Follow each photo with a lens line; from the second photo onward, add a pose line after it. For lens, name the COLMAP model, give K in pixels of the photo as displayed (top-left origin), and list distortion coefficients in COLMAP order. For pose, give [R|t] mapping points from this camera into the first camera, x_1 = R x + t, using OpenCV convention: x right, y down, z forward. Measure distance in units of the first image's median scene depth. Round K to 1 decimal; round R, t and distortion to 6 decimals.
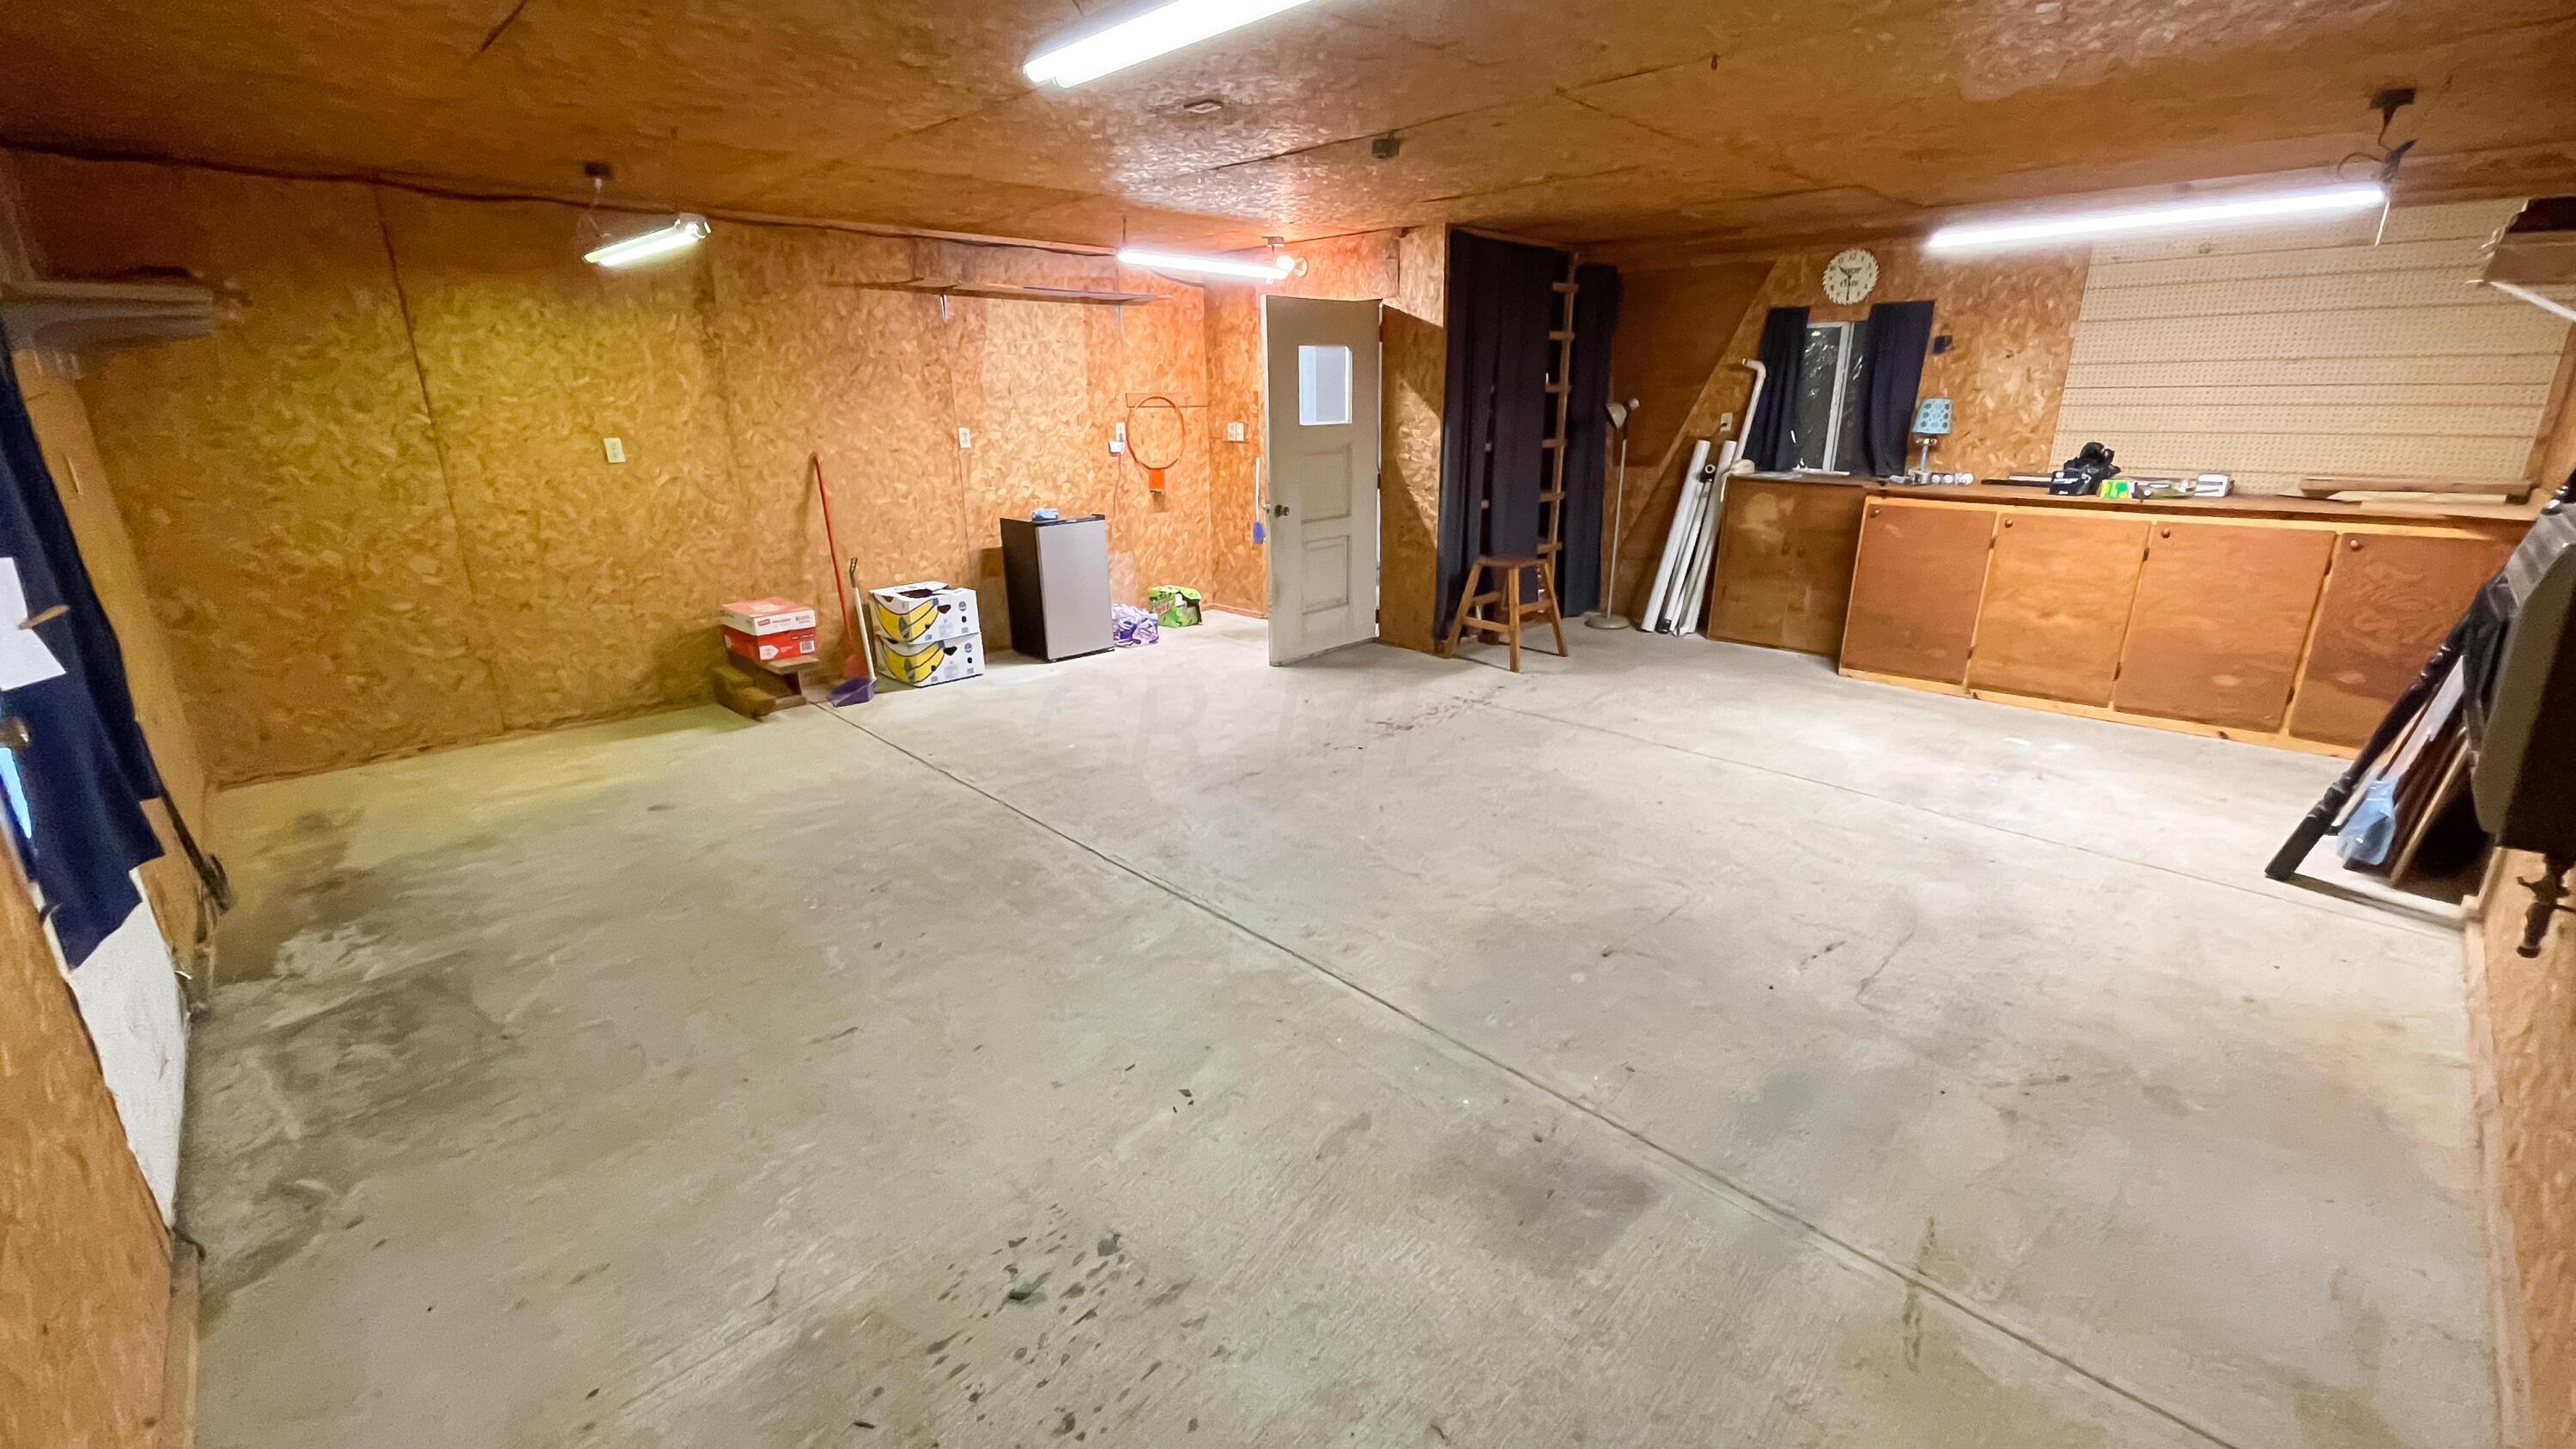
lens RADIAL K [[1034.3, 0, 1289.0], [0, 1034.3, 736.8], [0, 0, 1]] dist [-0.012158, 0.000159]
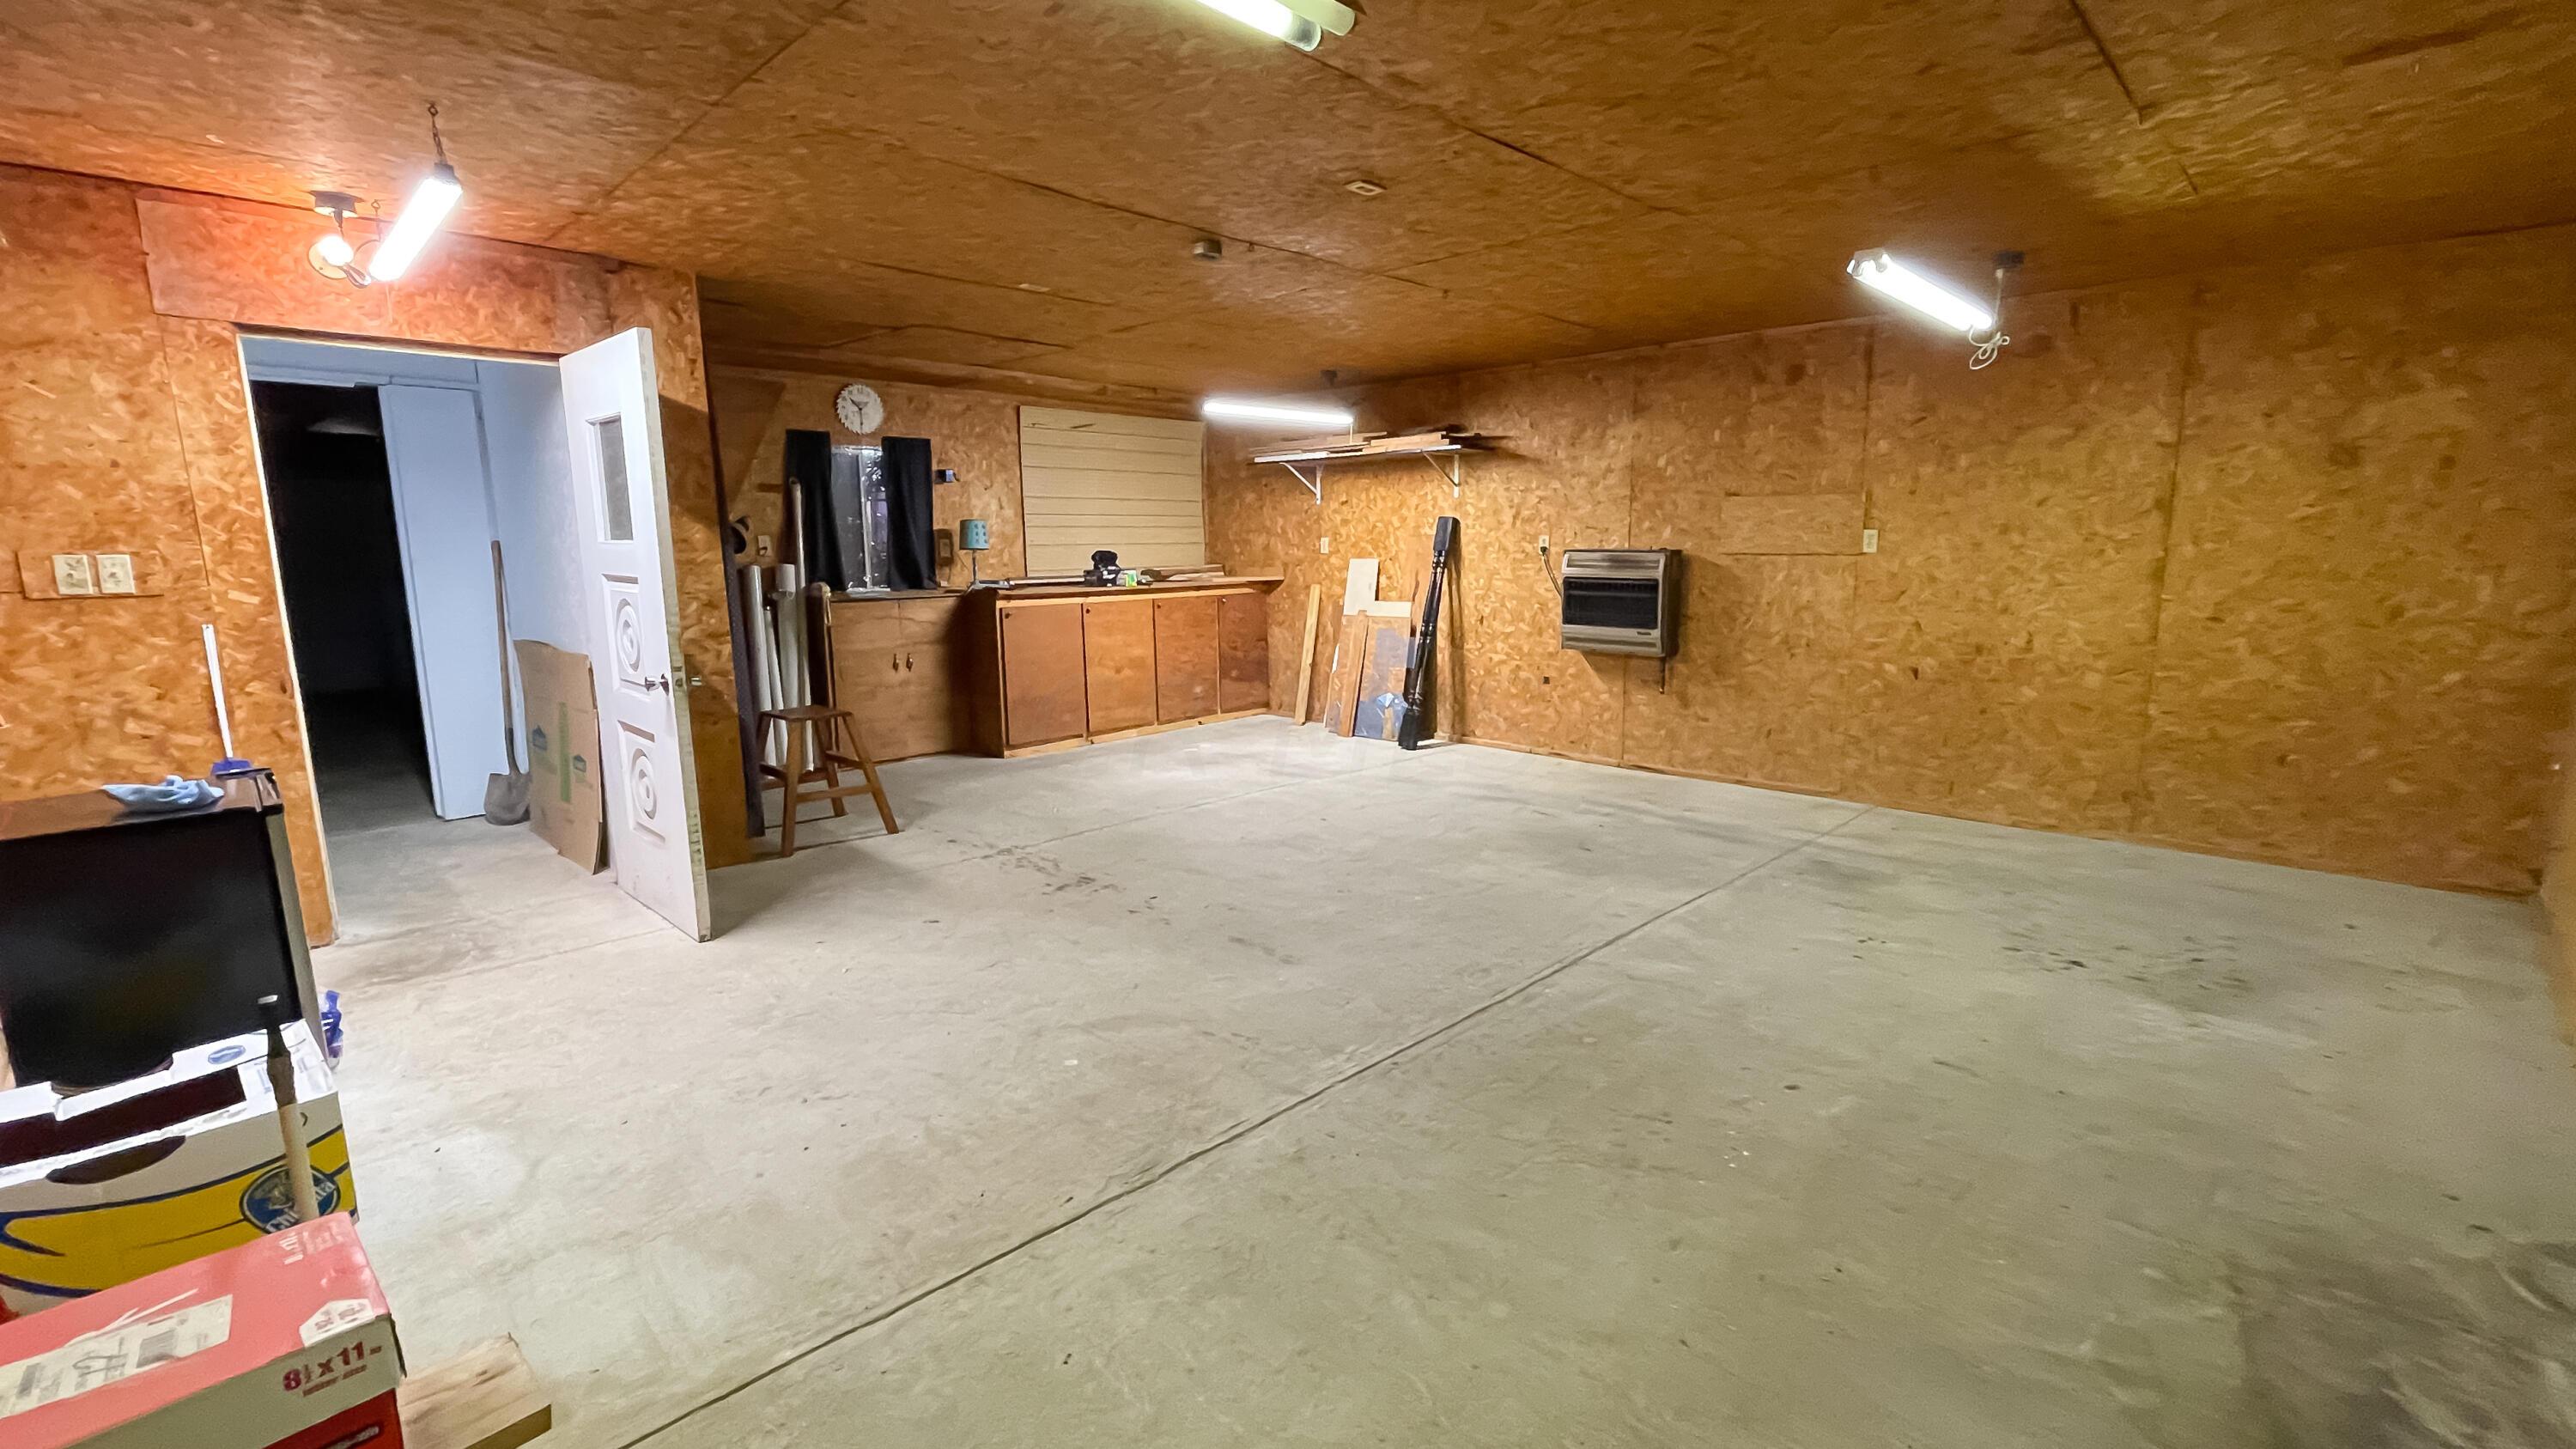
lens RADIAL K [[1097.7, 0, 1286.6], [0, 1097.7, 720.2], [0, 0, 1]] dist [0.001502, -0.006233]
pose [[-0.013449, -0.156981, 0.987510, -0.986755], [0.318901, 0.935352, 0.153033, -0.282097], [-0.947693, 0.316976, 0.037482, 1.005000]]
